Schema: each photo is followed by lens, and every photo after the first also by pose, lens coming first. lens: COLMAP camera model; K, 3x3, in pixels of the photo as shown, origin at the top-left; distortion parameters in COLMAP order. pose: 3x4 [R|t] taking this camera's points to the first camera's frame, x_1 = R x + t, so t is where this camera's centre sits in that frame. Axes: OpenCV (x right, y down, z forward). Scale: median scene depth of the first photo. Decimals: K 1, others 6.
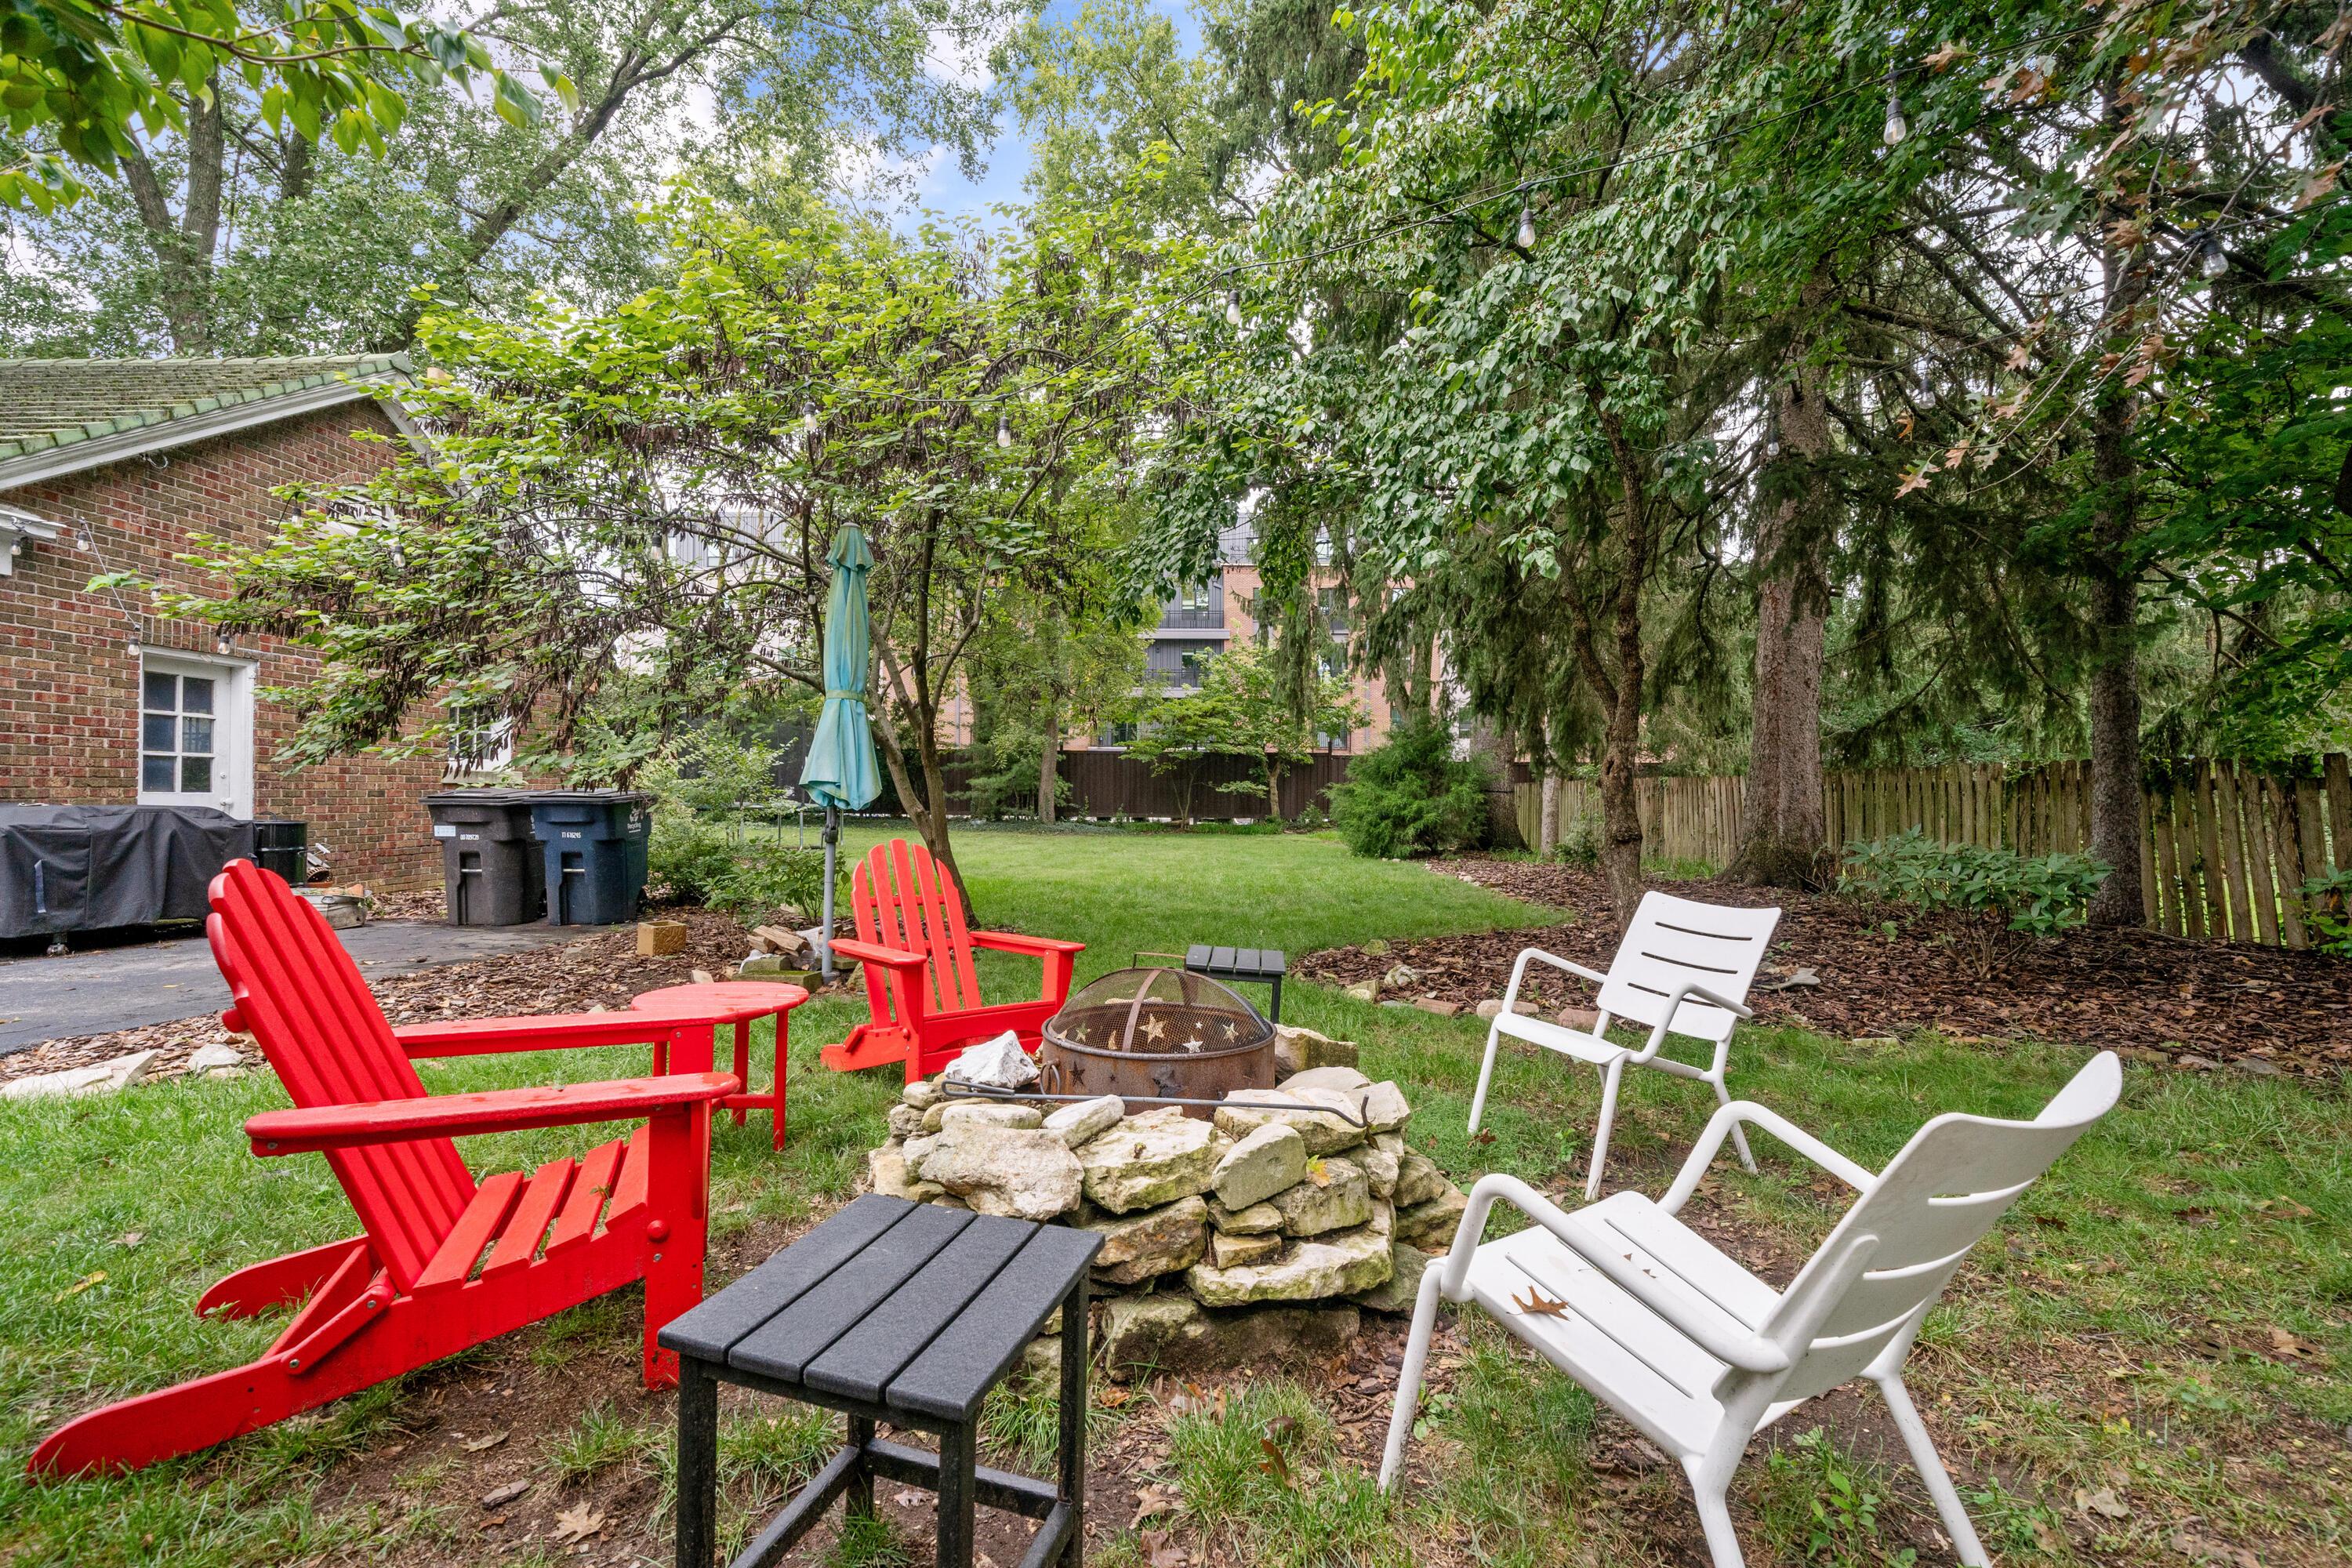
lens RADIAL K [[977.6, 0, 1174.8], [0, 977.6, 775.4], [0, 0, 1]] dist [-0.001570, -0.000144]
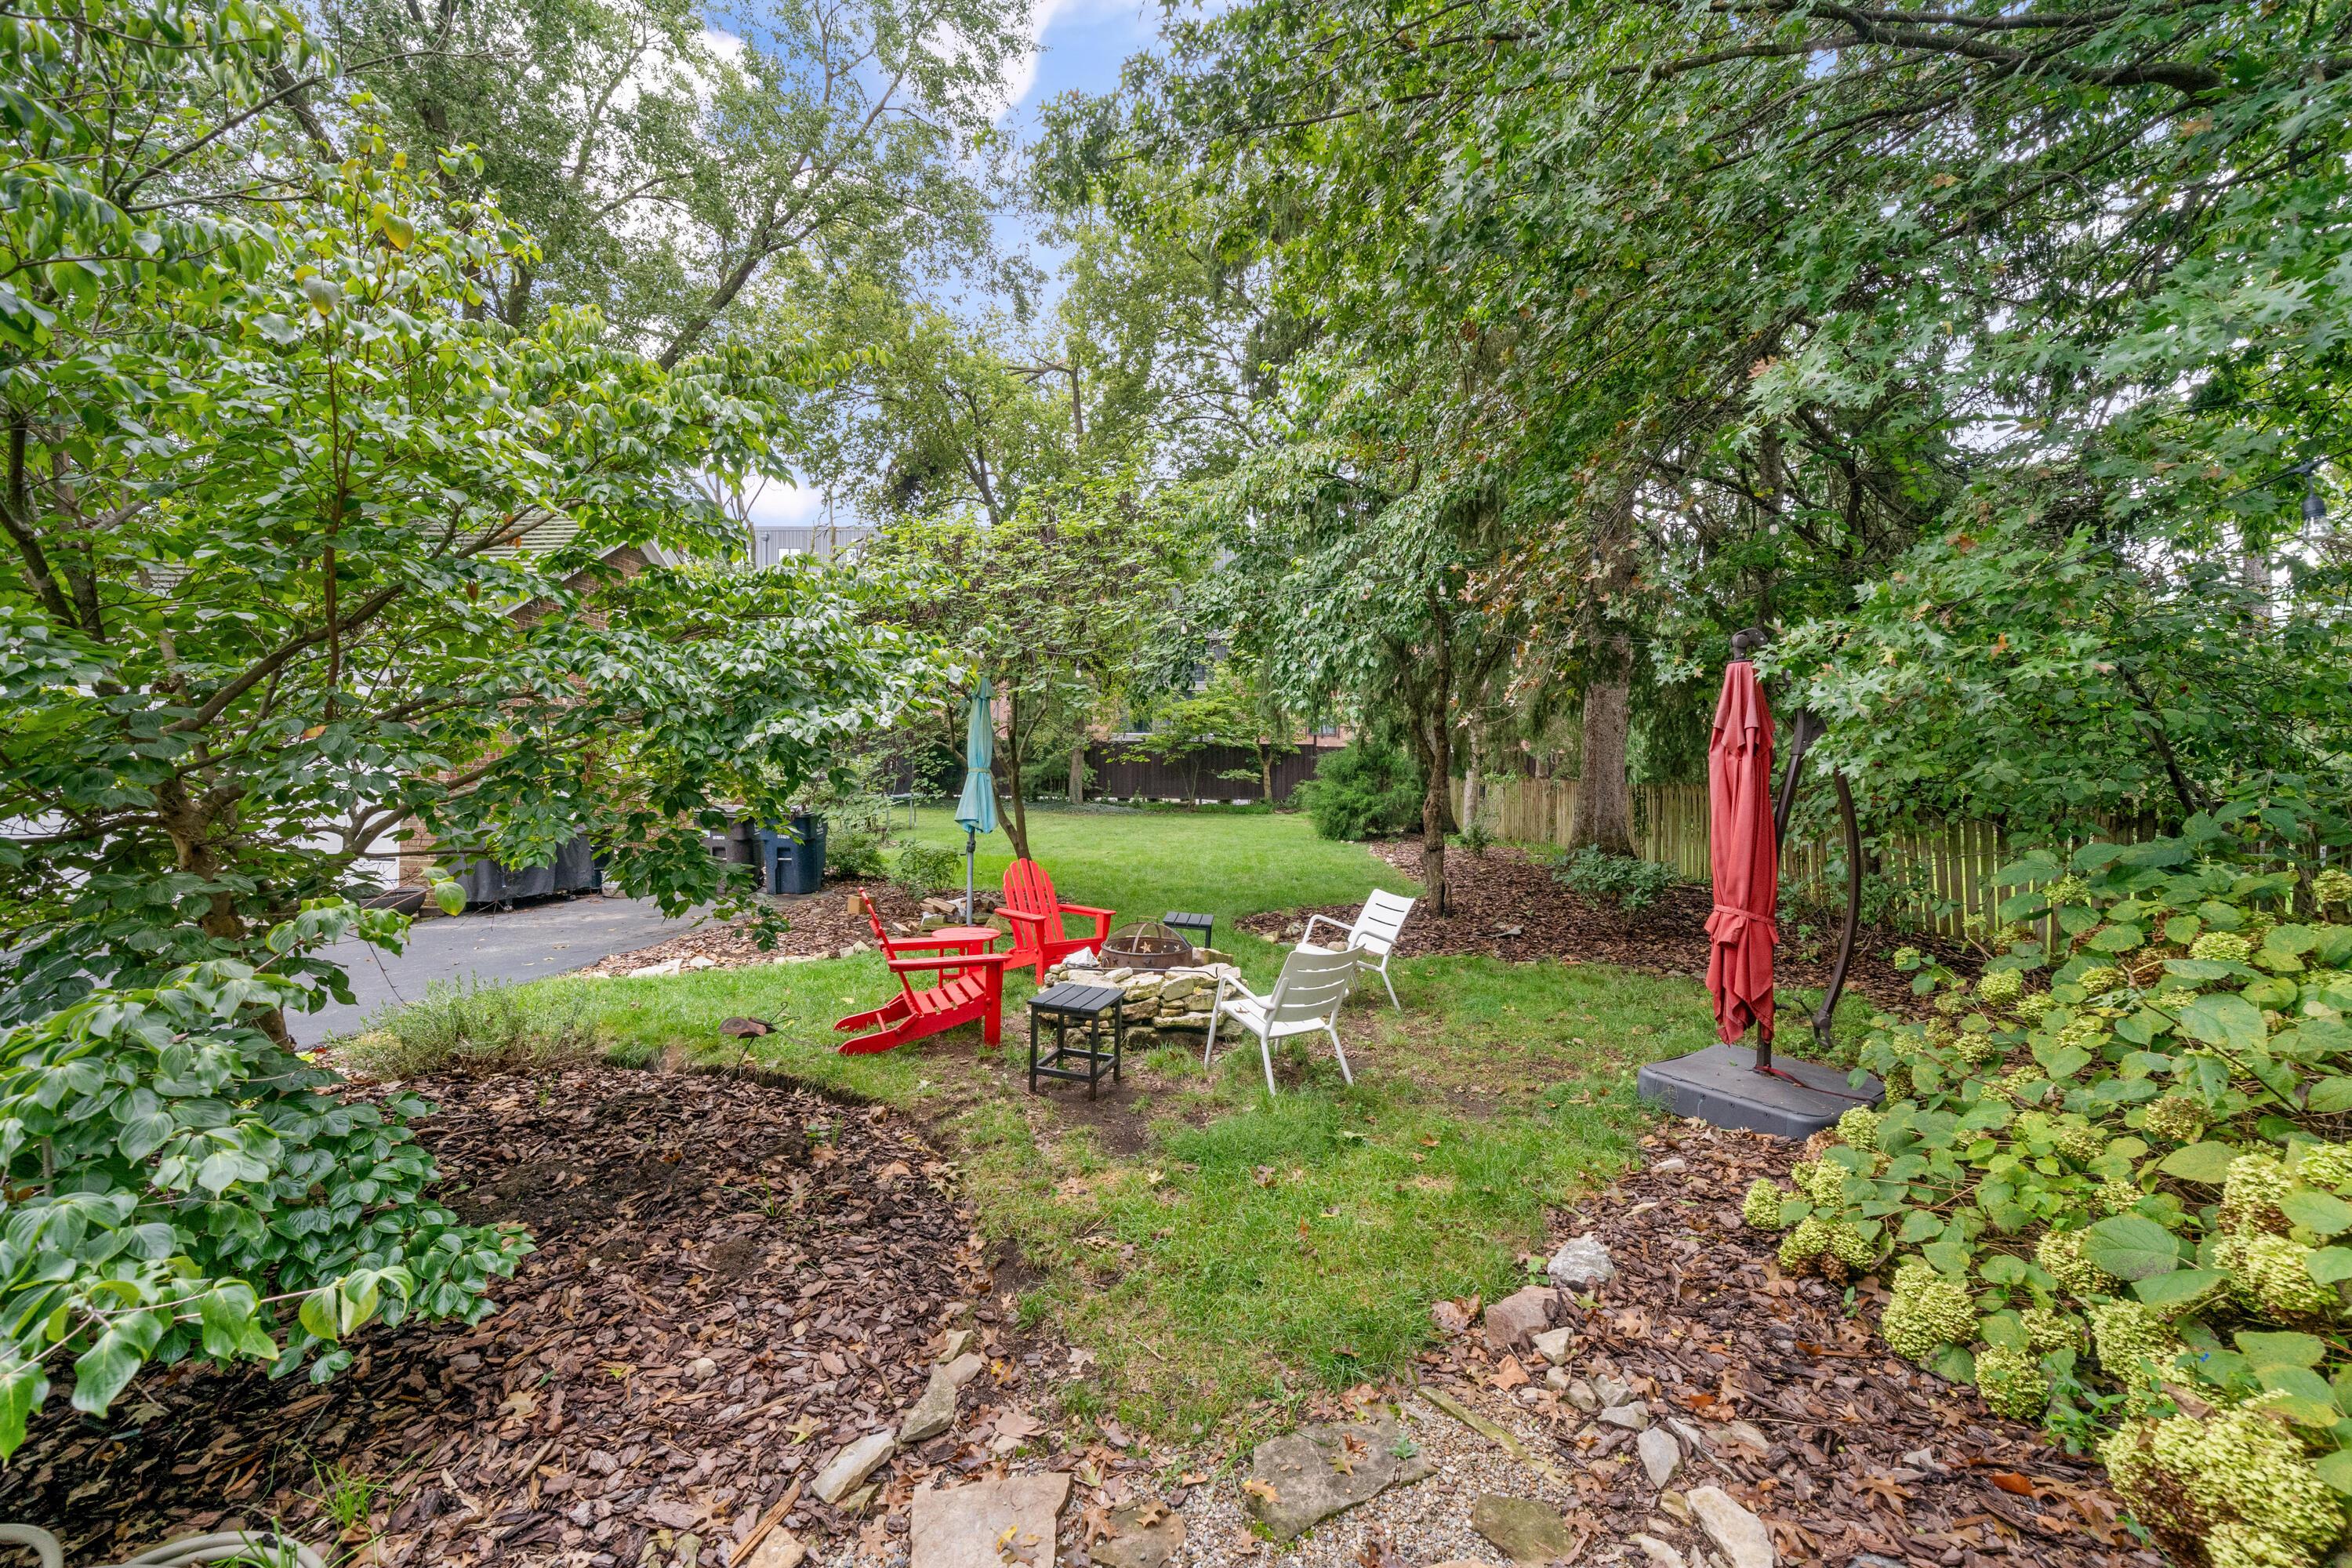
lens RADIAL K [[879.6, 0, 1166.8], [0, 879.6, 786.6], [0, 0, 1]] dist [-0.000266, -0.000014]
pose [[0.999730, 0.002348, -0.023113, 0.011045], [-0.001454, 0.999252, 0.038637, -0.030659], [0.023186, -0.038593, 0.998986, -0.159542]]
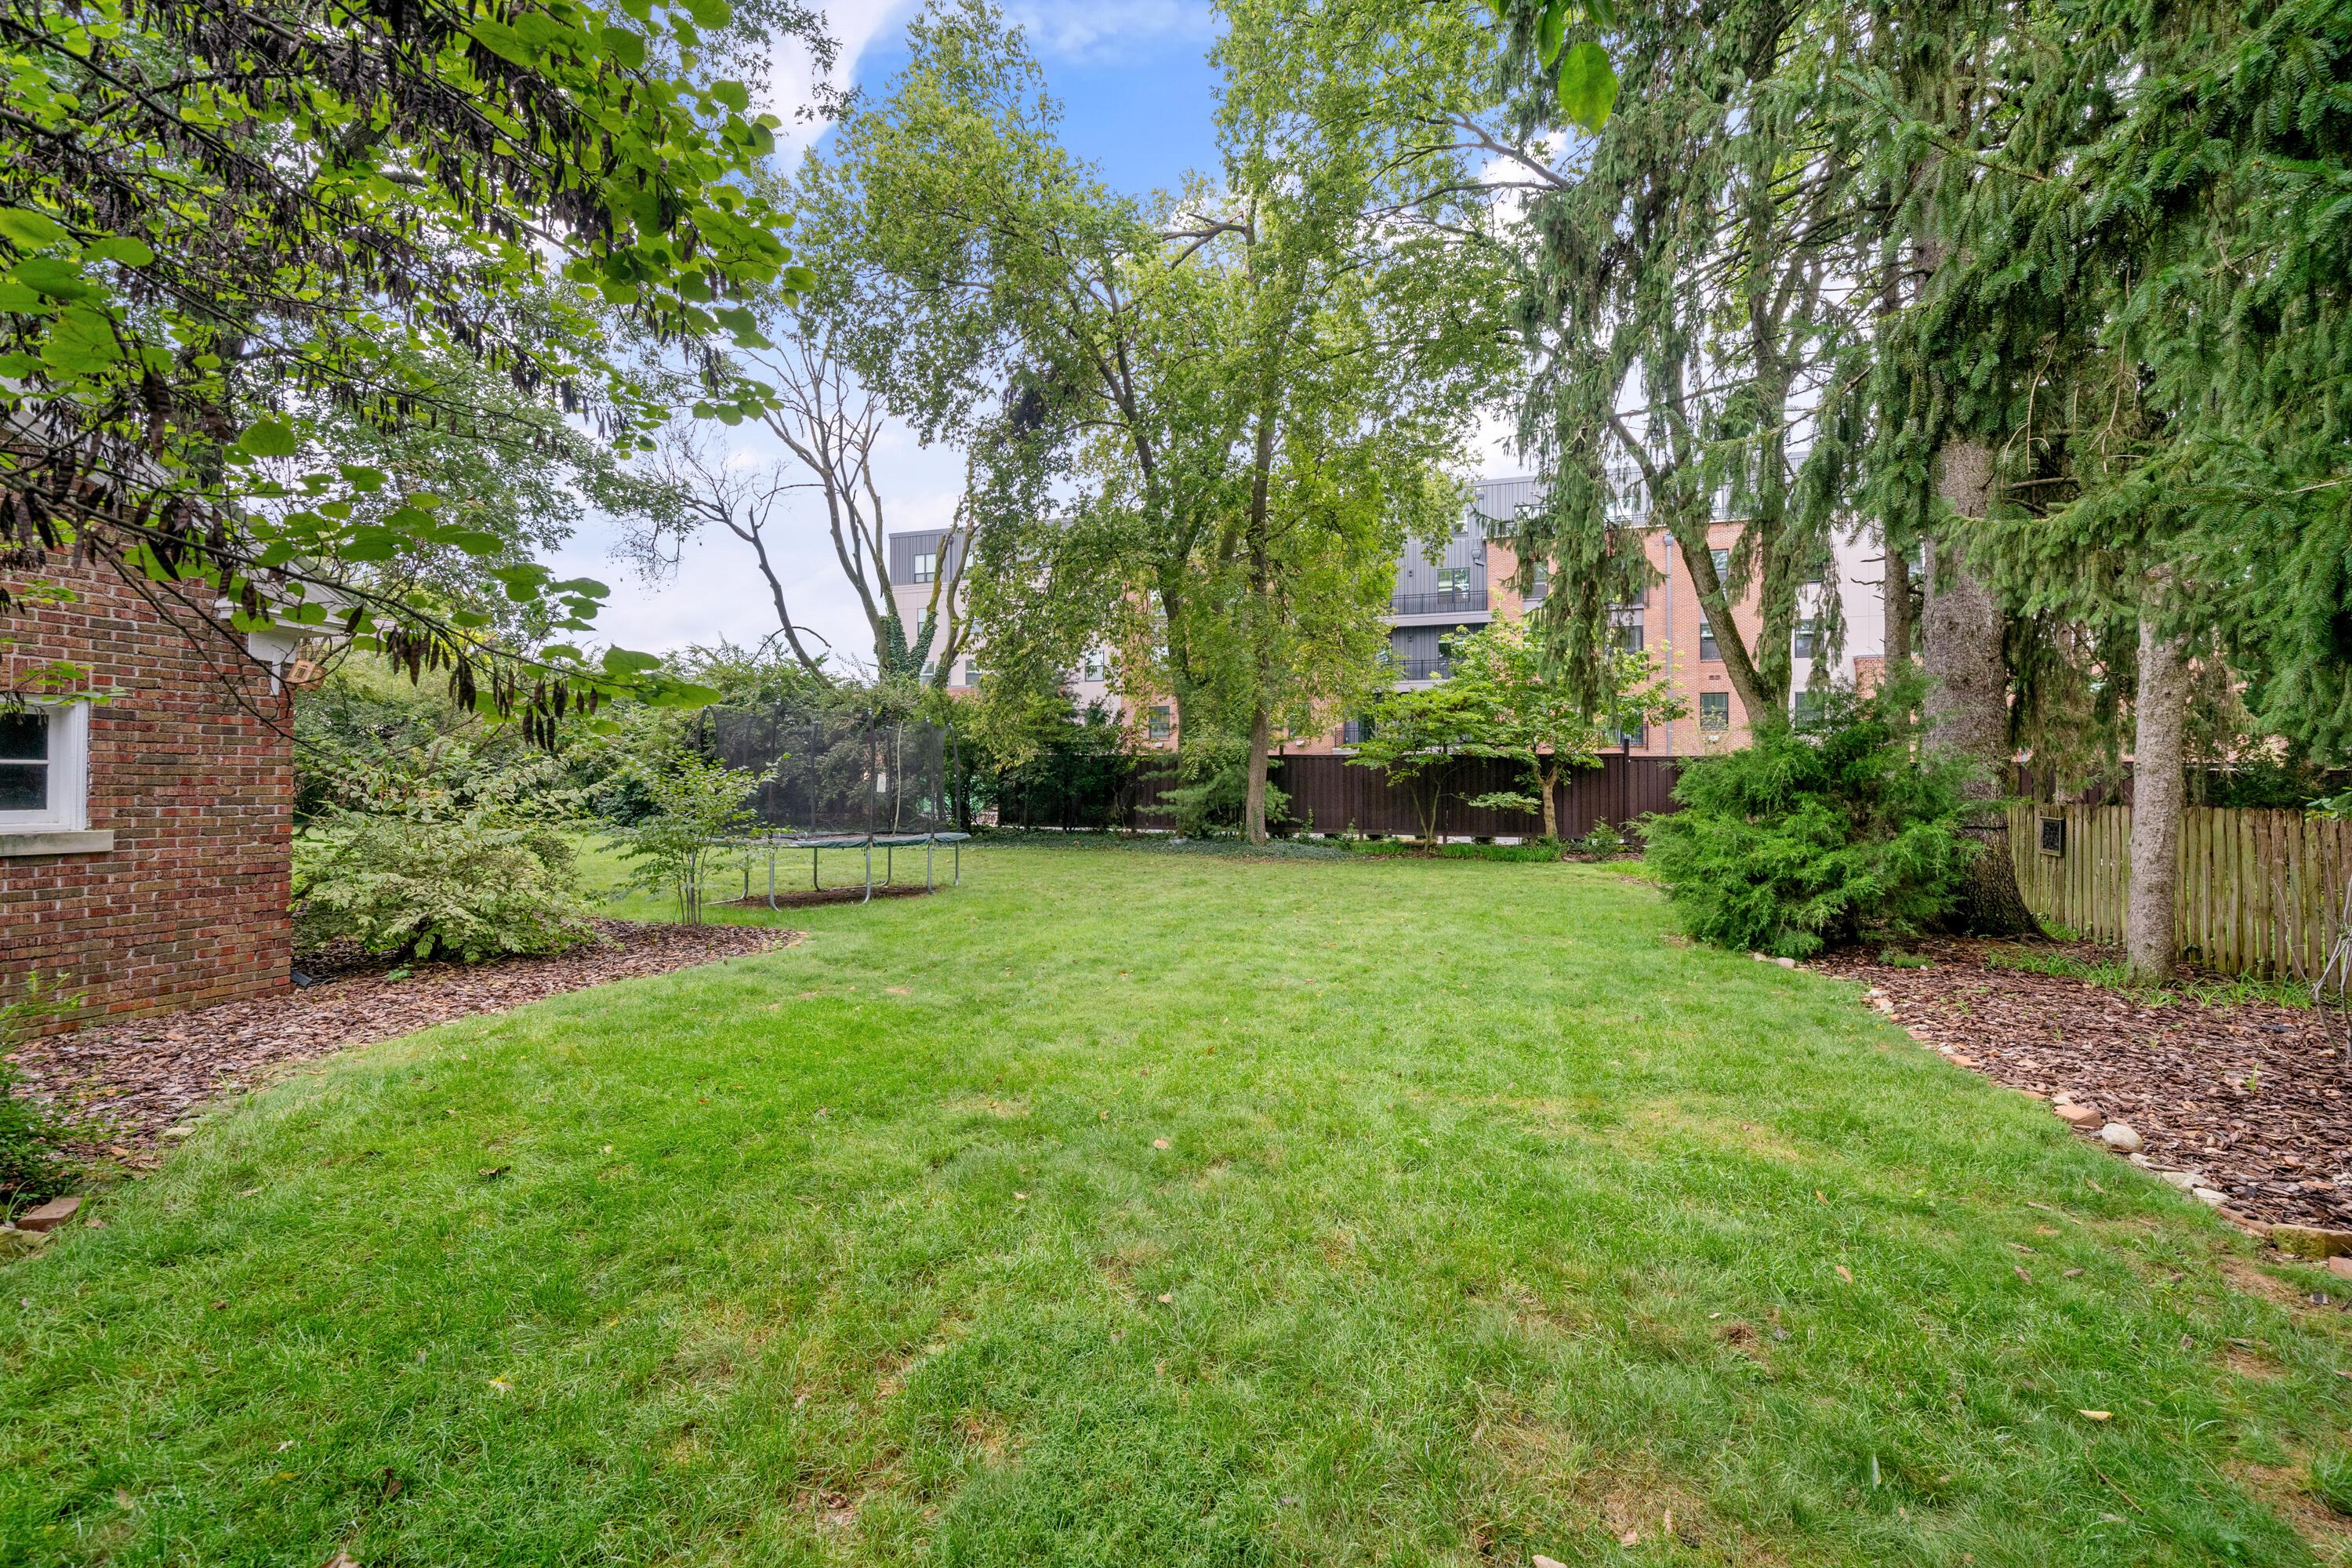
lens RADIAL K [[977.6, 0, 1161.7], [0, 977.6, 779.5], [0, 0, 1]] dist [-0.001570, -0.000144]
pose [[0.961508, -0.005825, -0.274716, 0.043812], [0.006782, 0.999974, 0.002534, -0.017266], [0.274694, -0.004300, 0.961522, 0.389672]]
